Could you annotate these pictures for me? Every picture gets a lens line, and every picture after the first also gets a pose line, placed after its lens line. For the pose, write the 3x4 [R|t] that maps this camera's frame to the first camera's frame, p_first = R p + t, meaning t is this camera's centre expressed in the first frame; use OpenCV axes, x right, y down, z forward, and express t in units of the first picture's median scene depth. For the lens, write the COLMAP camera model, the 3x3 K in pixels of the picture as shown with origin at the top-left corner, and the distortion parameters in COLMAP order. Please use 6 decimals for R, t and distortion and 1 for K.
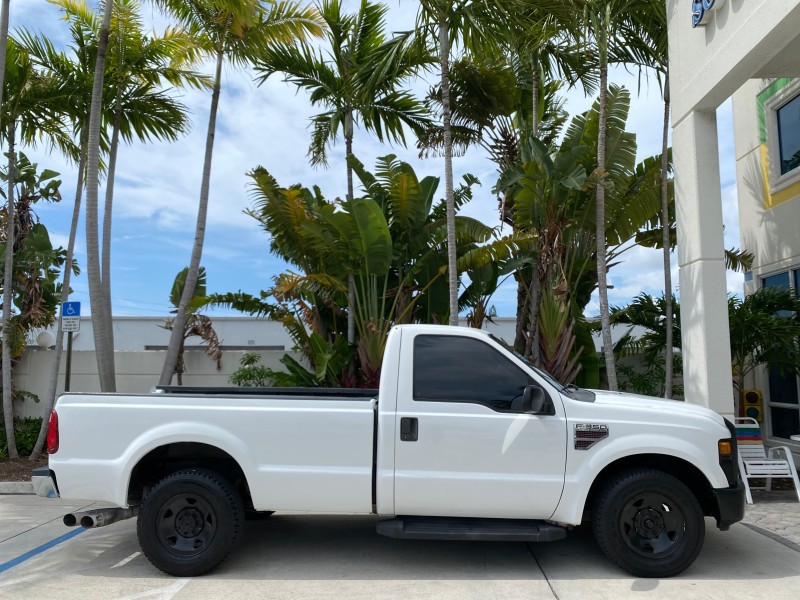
lens RADIAL K [[616.7, 0, 399.2], [0, 616.7, 301.5], [0, 0, 1]] dist [0.023125, -0.026253]
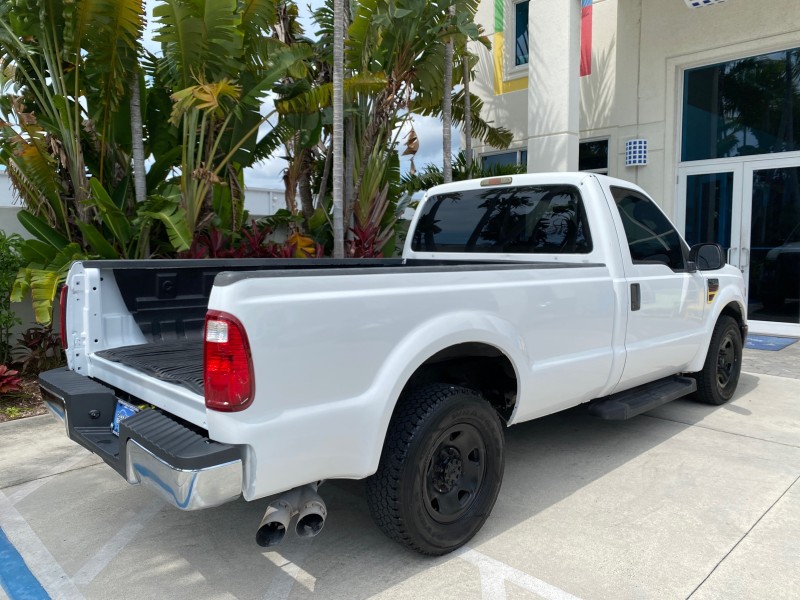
lens RADIAL K [[616.7, 0, 399.0], [0, 616.7, 299.4], [0, 0, 1]] dist [0.023125, -0.026253]
pose [[0.690390, -0.076890, 0.719339, -0.396236], [-0.067781, 0.983087, 0.170135, 0.042221], [-0.720255, -0.166217, 0.673502, 0.315574]]
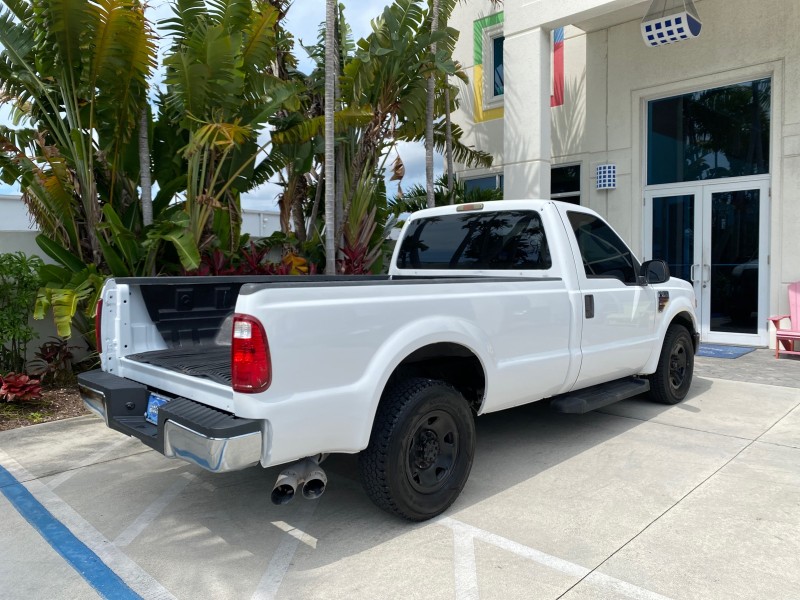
lens RADIAL K [[616.7, 0, 397.6], [0, 616.7, 298.3], [0, 0, 1]] dist [0.023125, -0.026253]
pose [[0.678047, -0.058062, 0.732722, -0.440519], [-0.062848, 0.988645, 0.136499, 0.038064], [-0.732327, -0.138603, 0.666699, 0.271377]]
